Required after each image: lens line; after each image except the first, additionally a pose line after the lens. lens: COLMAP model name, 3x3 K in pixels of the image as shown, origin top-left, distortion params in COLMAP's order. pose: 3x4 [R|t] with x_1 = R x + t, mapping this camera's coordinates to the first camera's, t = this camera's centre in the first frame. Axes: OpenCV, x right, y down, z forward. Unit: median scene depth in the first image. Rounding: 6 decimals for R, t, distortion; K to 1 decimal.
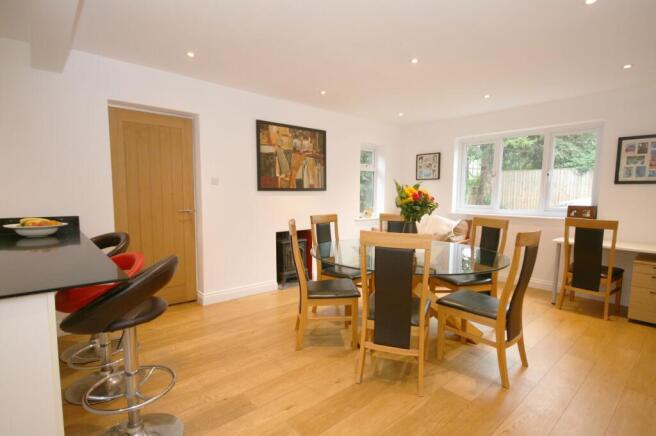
lens RADIAL K [[334.5, 0, 328.0], [0, 334.5, 218.0], [0, 0, 1]] dist [-0.001360, -0.000516]
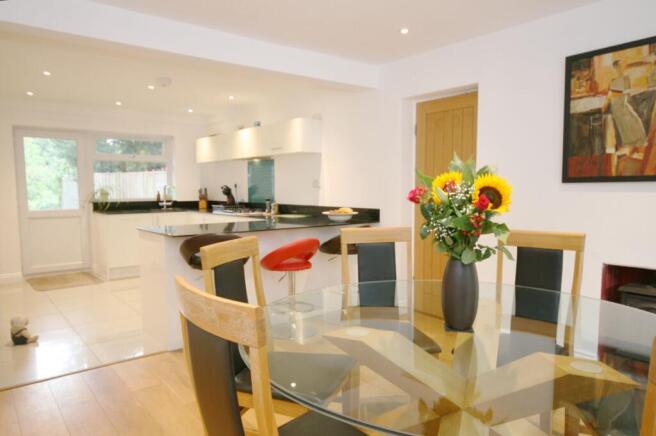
lens RADIAL K [[430.0, 0, 328.8], [0, 430.0, 227.6], [0, 0, 1]] dist [0.003313, 0.002437]
pose [[-0.011967, 0.084601, -0.996343, 0.531937], [-0.068256, 0.994021, 0.085223, -0.040582], [0.997596, 0.069026, -0.006121, 0.610997]]
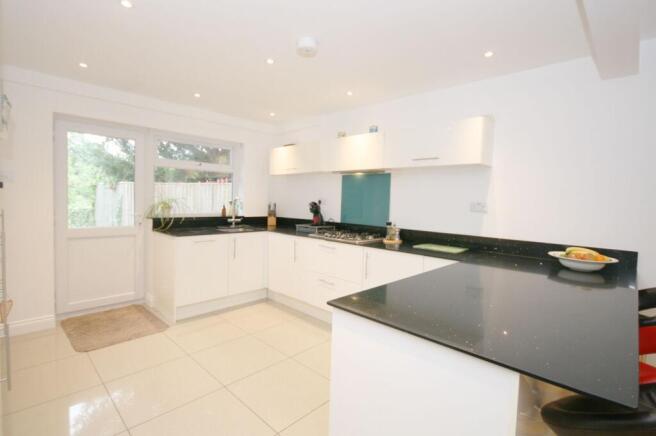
lens RADIAL K [[319.5, 0, 328.0], [0, 319.5, 218.0], [0, 0, 1]] dist [-0.016941, -0.000445]
pose [[0.081677, 0.047039, -0.995548, -0.067797], [-0.102450, 0.993990, 0.038560, -0.026931], [0.991379, 0.098844, 0.086005, 0.162830]]
